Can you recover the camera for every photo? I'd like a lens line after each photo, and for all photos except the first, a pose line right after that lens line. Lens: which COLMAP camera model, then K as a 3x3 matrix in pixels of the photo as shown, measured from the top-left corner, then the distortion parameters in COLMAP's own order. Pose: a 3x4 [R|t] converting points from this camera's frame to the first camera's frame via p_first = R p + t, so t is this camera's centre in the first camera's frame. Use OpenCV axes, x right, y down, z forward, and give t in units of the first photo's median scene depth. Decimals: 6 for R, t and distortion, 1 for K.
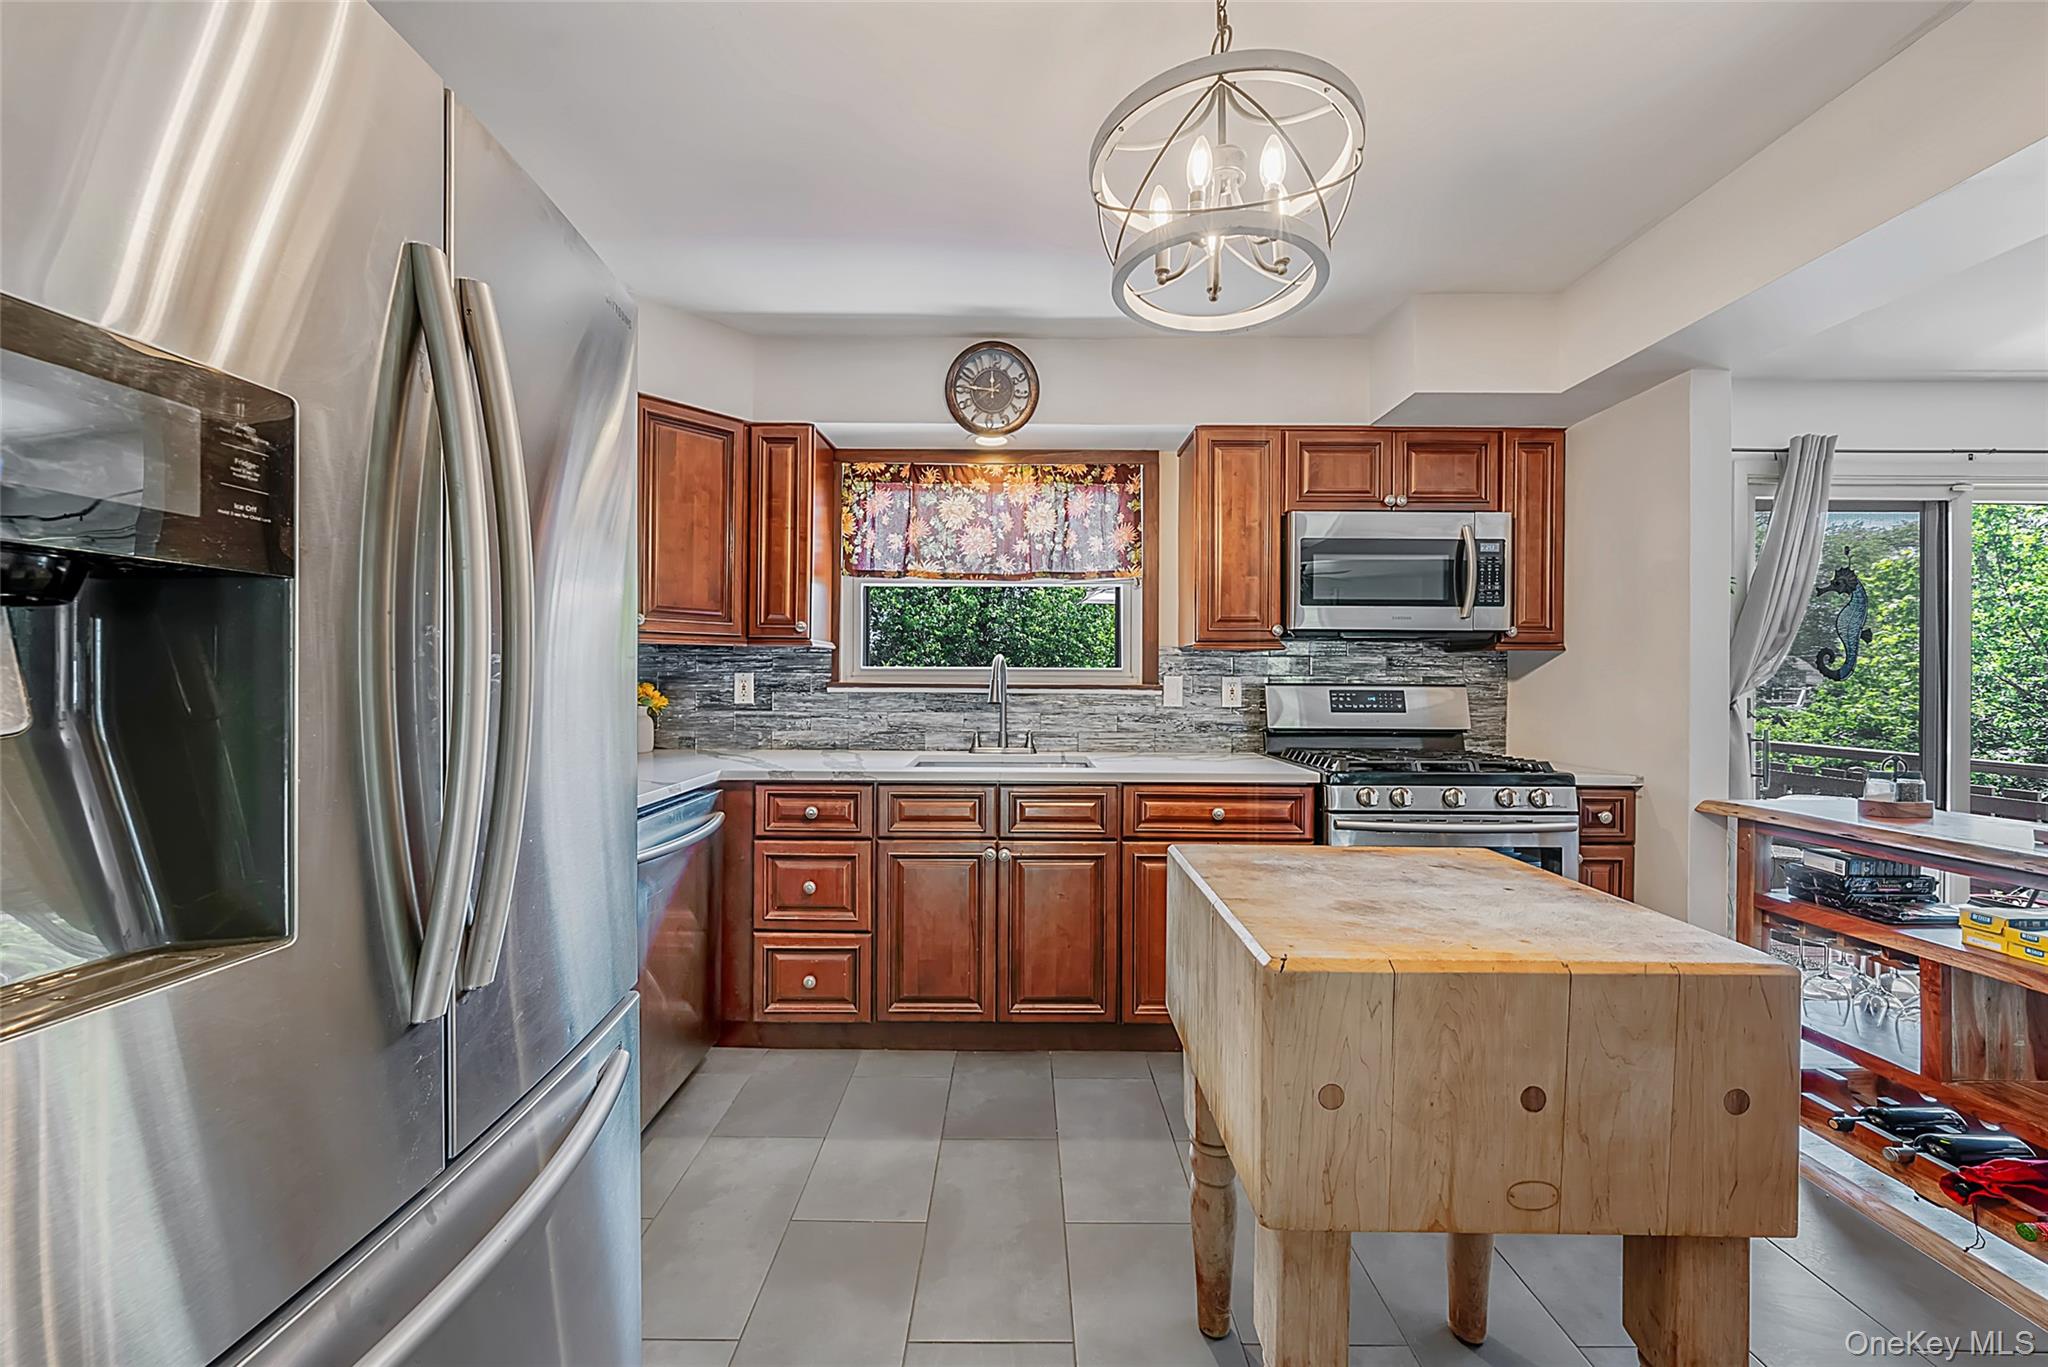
lens RADIAL K [[762.9, 0, 1018.3], [0, 762.9, 676.8], [0, 0, 1]] dist [-0.000934, -0.000008]
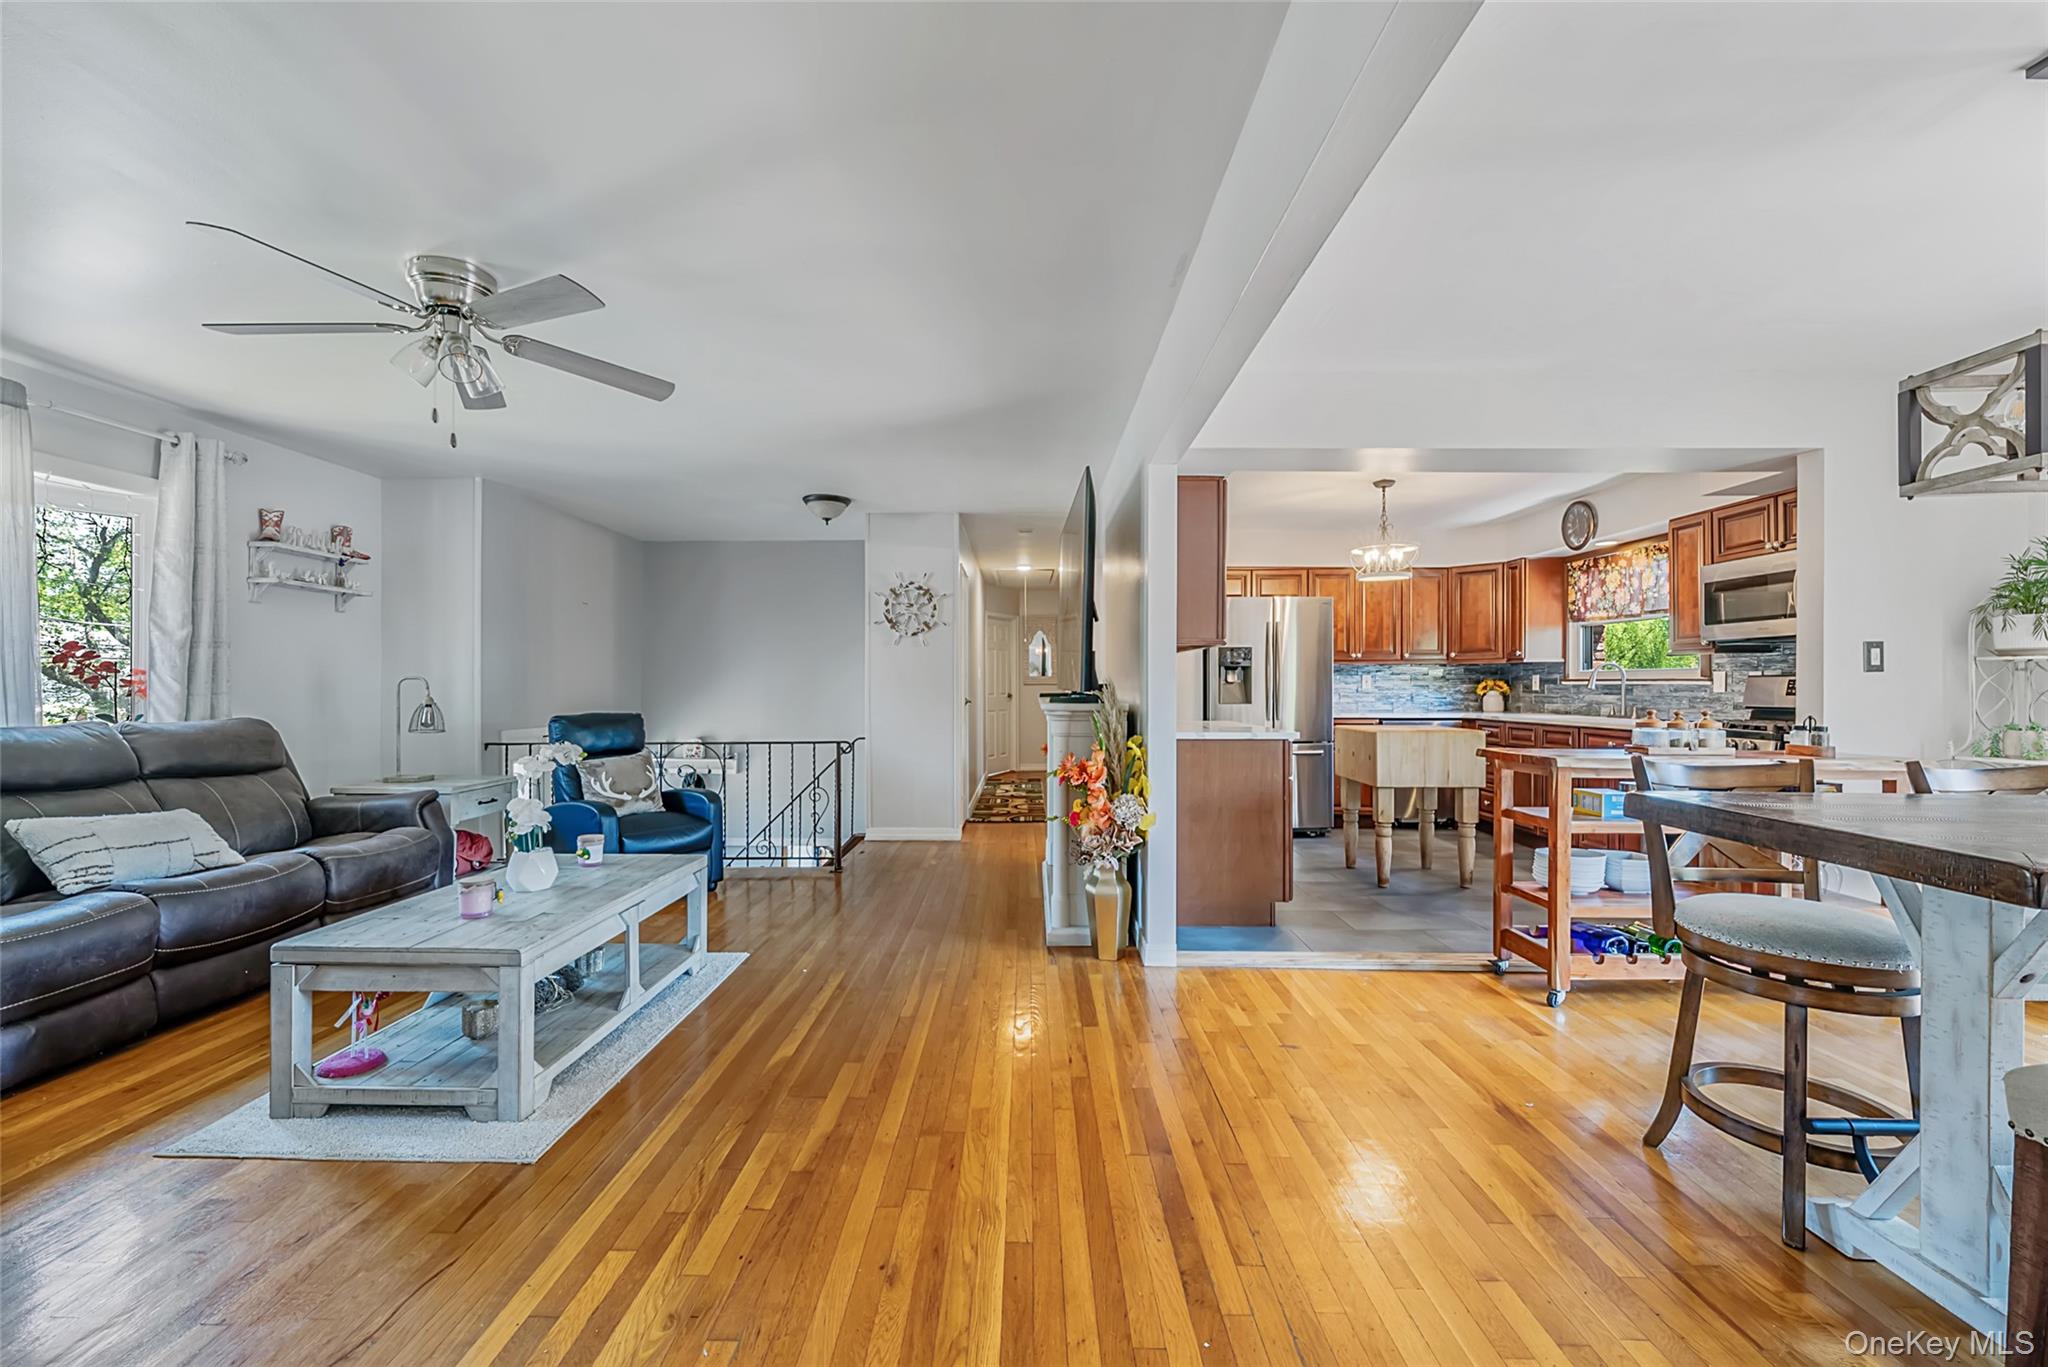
lens RADIAL K [[798.9, 0, 1024.0], [0, 798.9, 683.5], [0, 0, 1]] dist [0.000762, 0.000192]
pose [[-0.005197, -0.007449, -0.999959, 1.763172], [0.001827, 0.999971, -0.007459, 0.030828], [0.999985, -0.001866, -0.005184, -0.344317]]
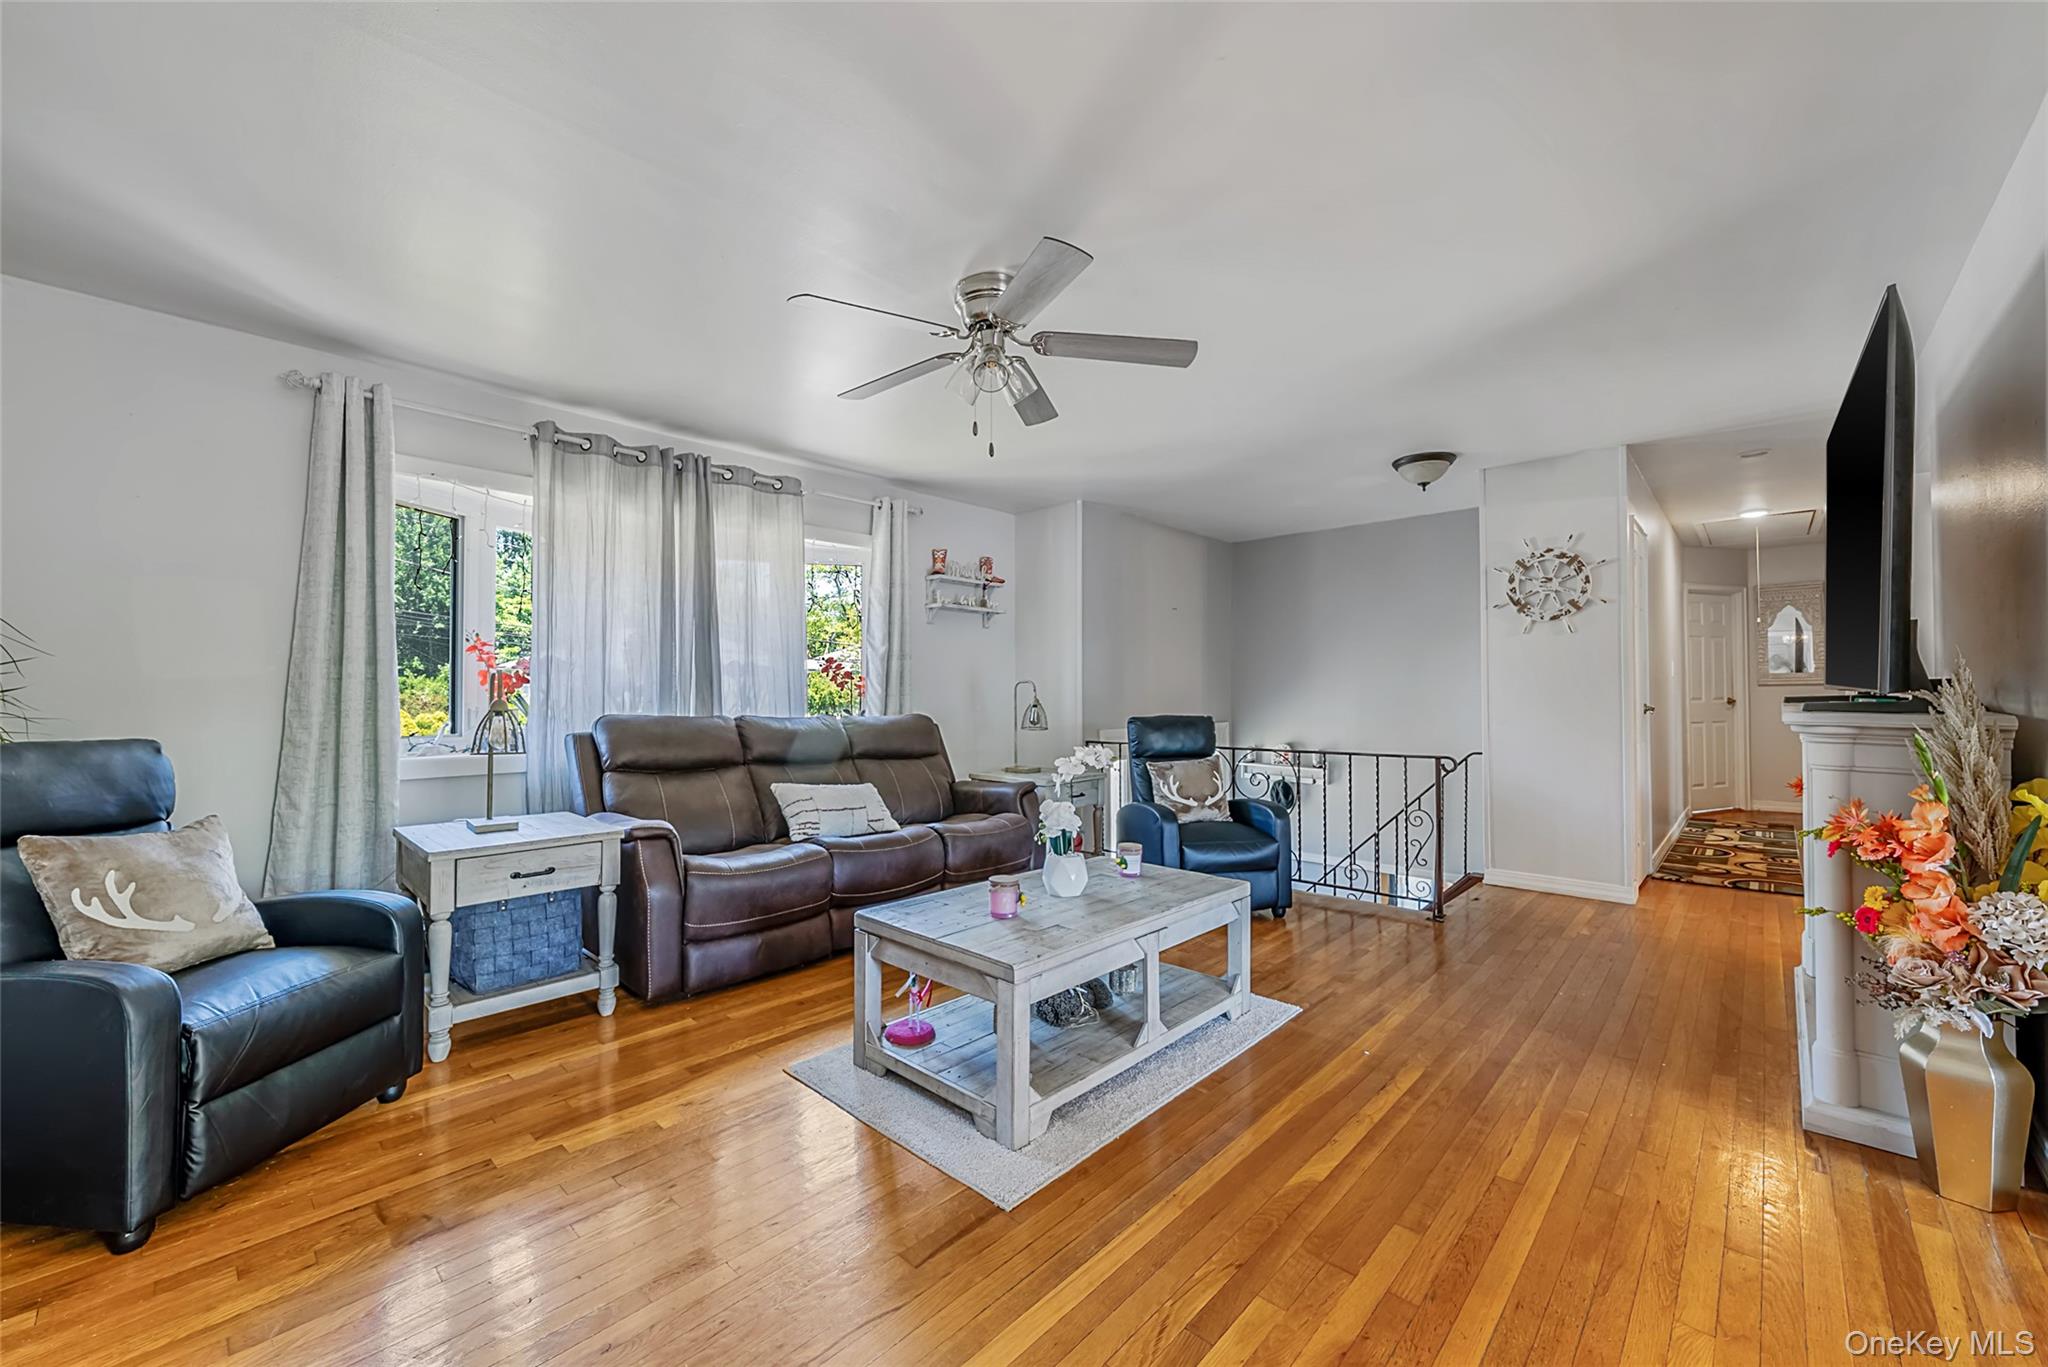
lens RADIAL K [[805.7, 0, 1015.9], [0, 805.7, 679.4], [0, 0, 1]] dist [-0.000508, -0.000156]
pose [[-0.684519, -0.012921, -0.728881, 1.364152], [0.001253, 0.999821, -0.018901, 0.038466], [0.728994, -0.013851, -0.684379, -0.320515]]
